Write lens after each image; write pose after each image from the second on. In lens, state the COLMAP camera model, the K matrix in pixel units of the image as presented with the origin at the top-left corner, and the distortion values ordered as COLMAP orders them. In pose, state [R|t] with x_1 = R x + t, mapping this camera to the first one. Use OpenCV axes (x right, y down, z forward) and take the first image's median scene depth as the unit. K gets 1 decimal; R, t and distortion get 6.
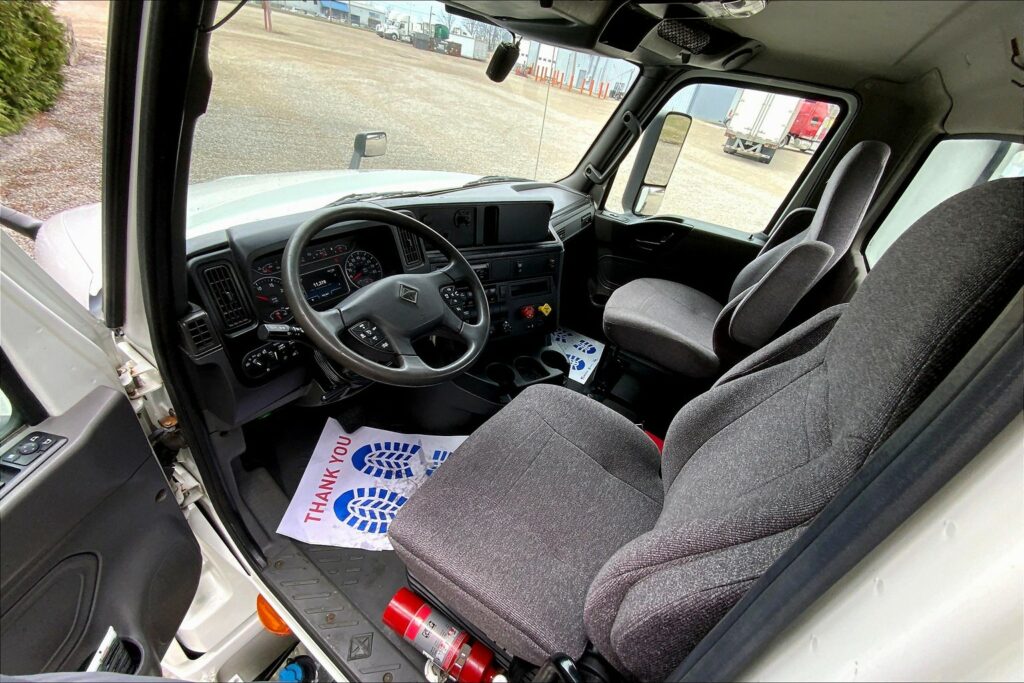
lens RADIAL K [[419.3, 0, 520.5], [0, 419.3, 339.7], [0, 0, 1]] dist [0.000951, -0.000159]
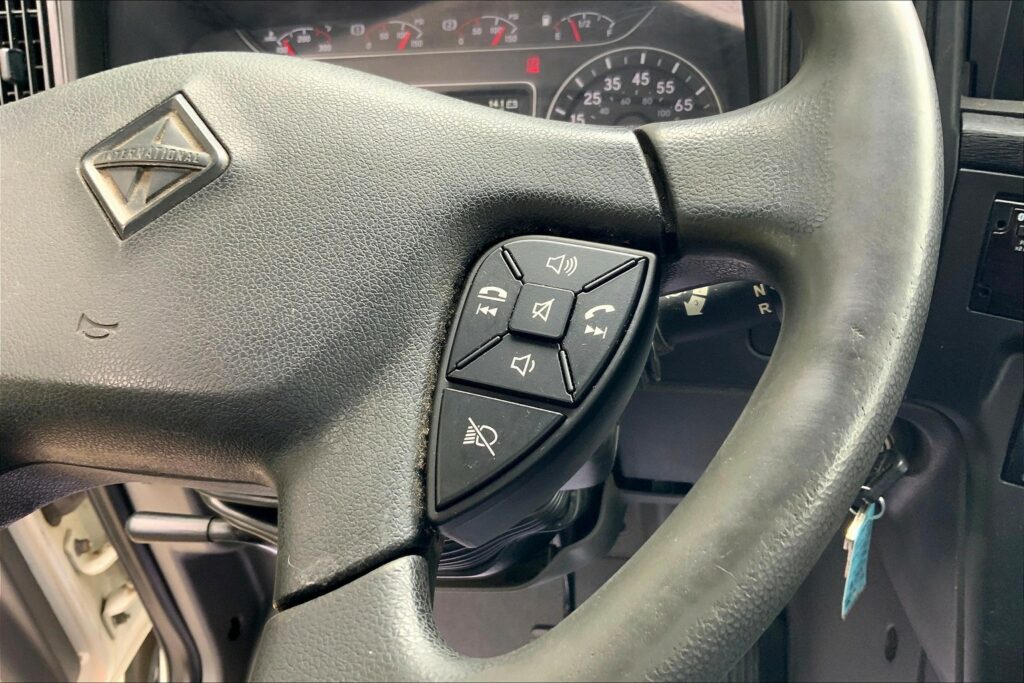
lens RADIAL K [[852.2, 0, 514.6], [0, 852.2, 347.5], [0, 0, 1]] dist [0.069826, -0.133084]
pose [[0.362637, 0.320112, -0.875227, 0.035447], [-0.384070, 0.907026, 0.172609, -0.103259], [0.849108, 0.273554, 0.451866, 0.680311]]
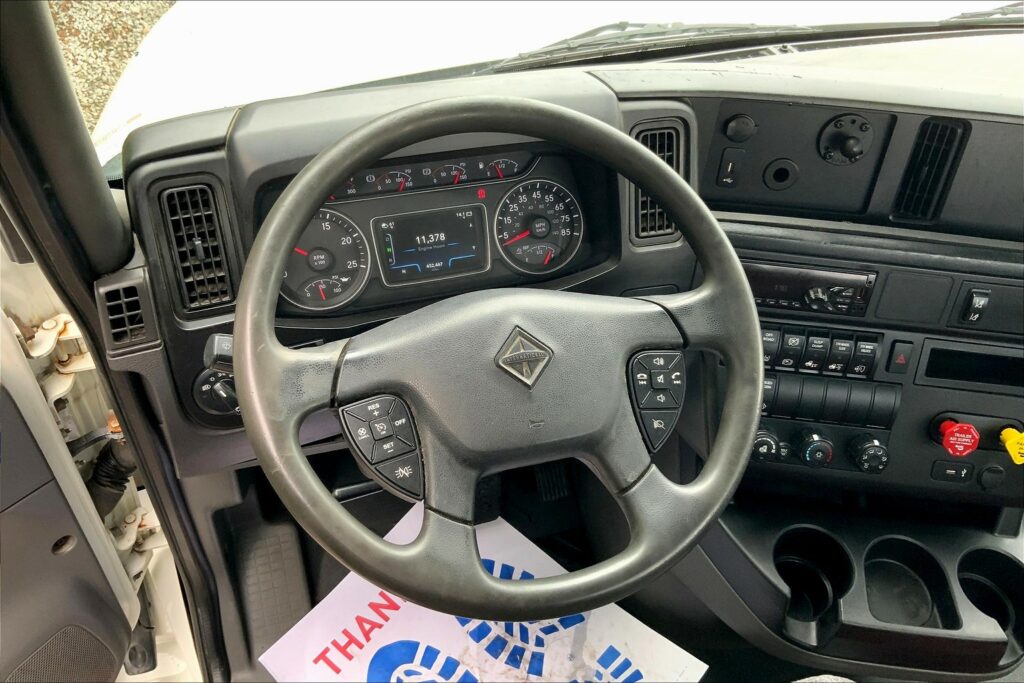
lens RADIAL K [[852.2, 0, 510.6], [0, 852.2, 337.6], [0, 0, 1]] dist [0.069826, -0.133084]
pose [[0.773648, 0.337133, -0.536479, 0.094597], [-0.290662, 0.941185, 0.172299, -0.176453], [0.563013, 0.022636, 0.826138, 0.238701]]
